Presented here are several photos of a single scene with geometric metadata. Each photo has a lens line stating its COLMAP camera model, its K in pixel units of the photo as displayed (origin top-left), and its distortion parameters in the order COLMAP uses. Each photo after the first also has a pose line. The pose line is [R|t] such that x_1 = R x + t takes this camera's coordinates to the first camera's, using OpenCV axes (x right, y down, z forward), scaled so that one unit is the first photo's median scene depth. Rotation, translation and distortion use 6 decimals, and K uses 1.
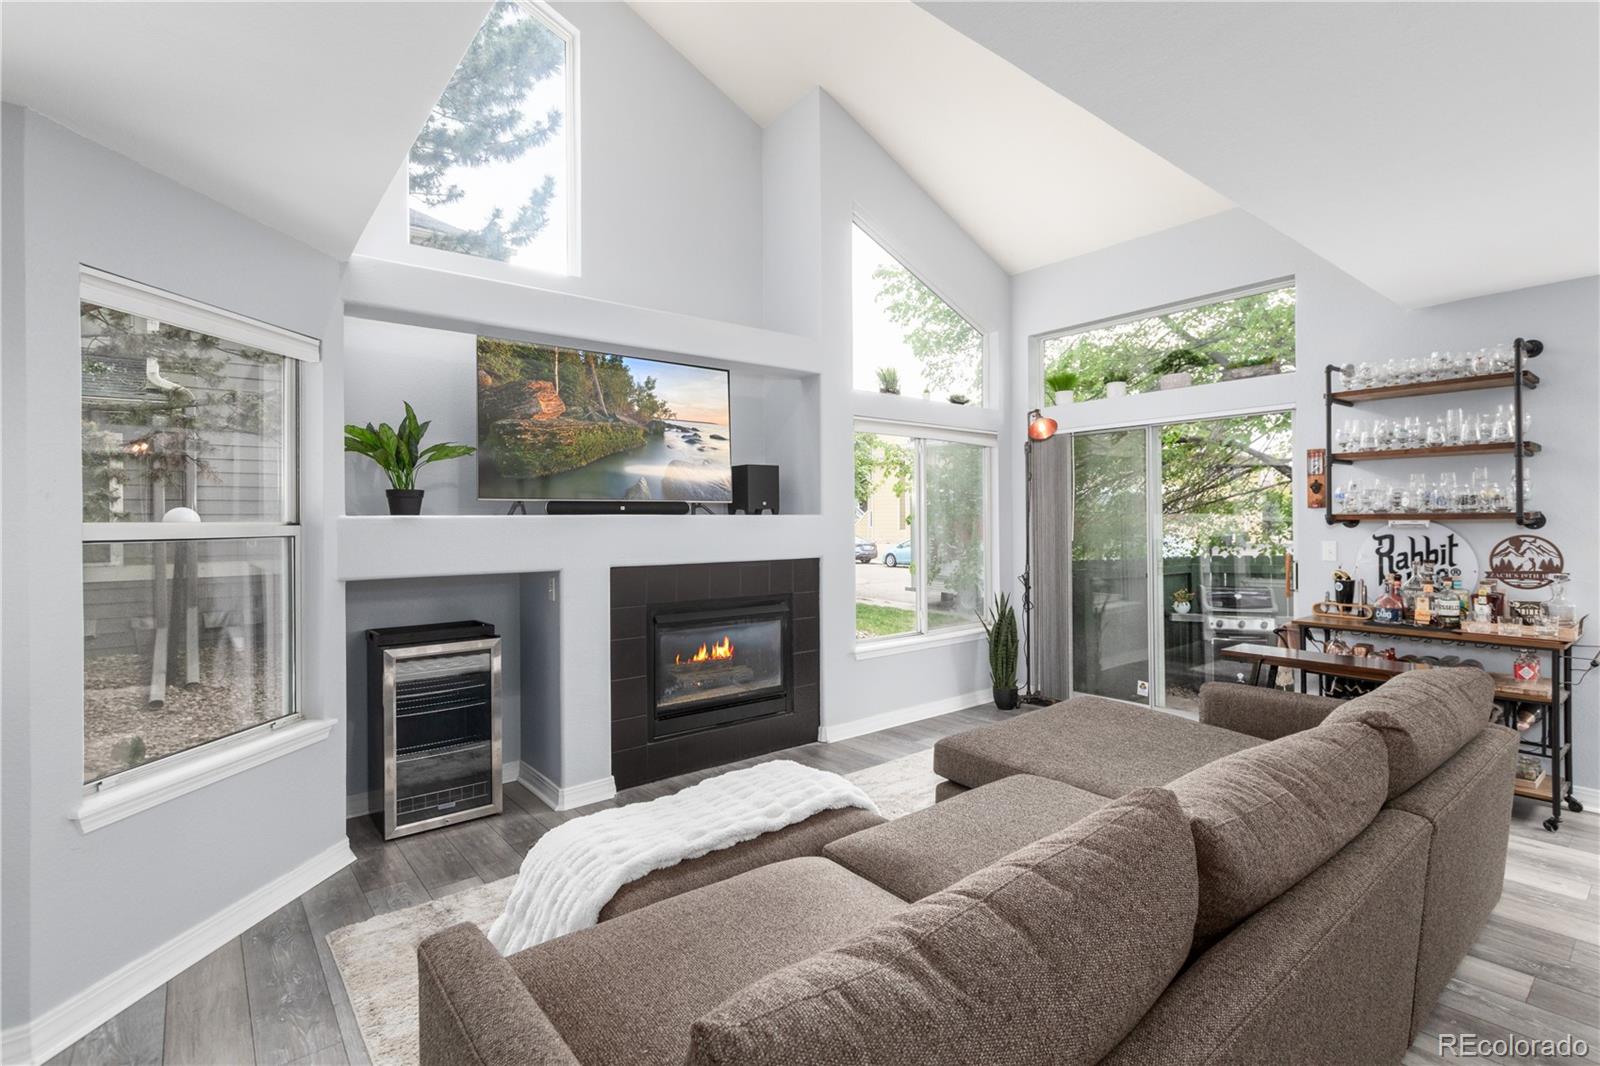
lens RADIAL K [[729.7, 0, 806.0], [0, 729.7, 513.9], [0, 0, 1]] dist [0.000338, -0.006291]
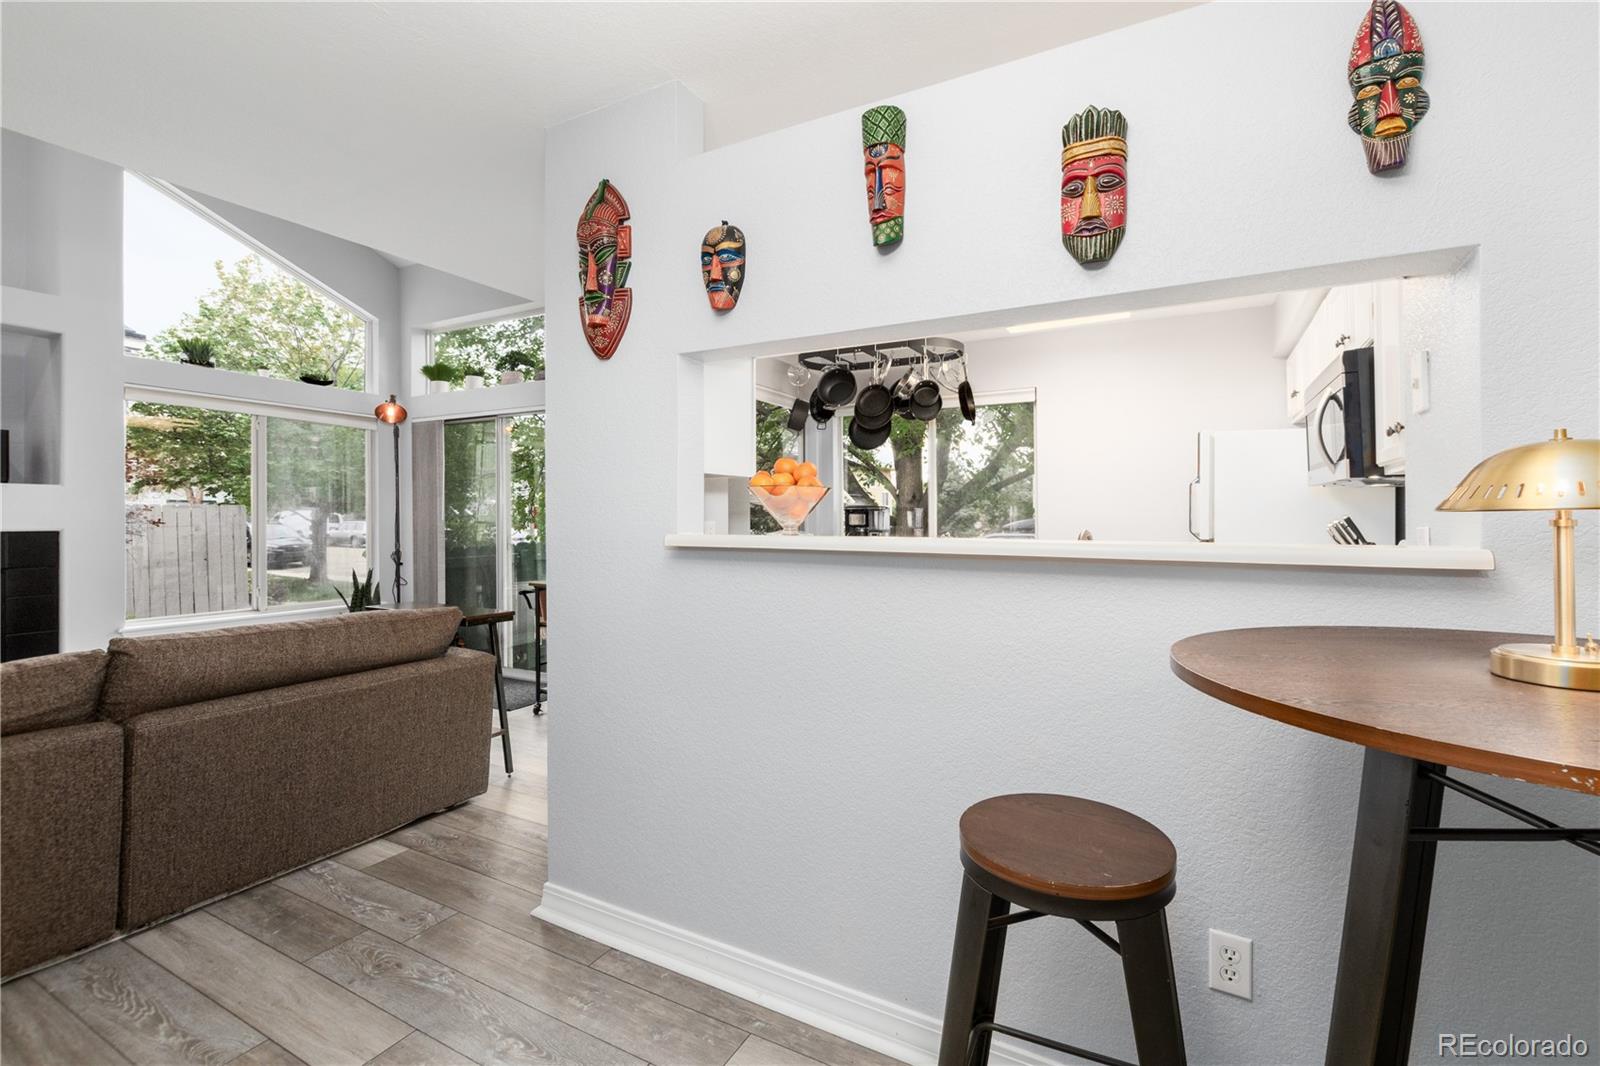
lens RADIAL K [[694.4, 0, 824.3], [0, 694.4, 520.4], [0, 0, 1]] dist [-0.001031, -0.000537]
pose [[0.916217, 0.011157, 0.400528, 0.648869], [-0.016631, 0.999810, 0.010192, 0.023799], [-0.400338, -0.015999, 0.916228, -0.226747]]
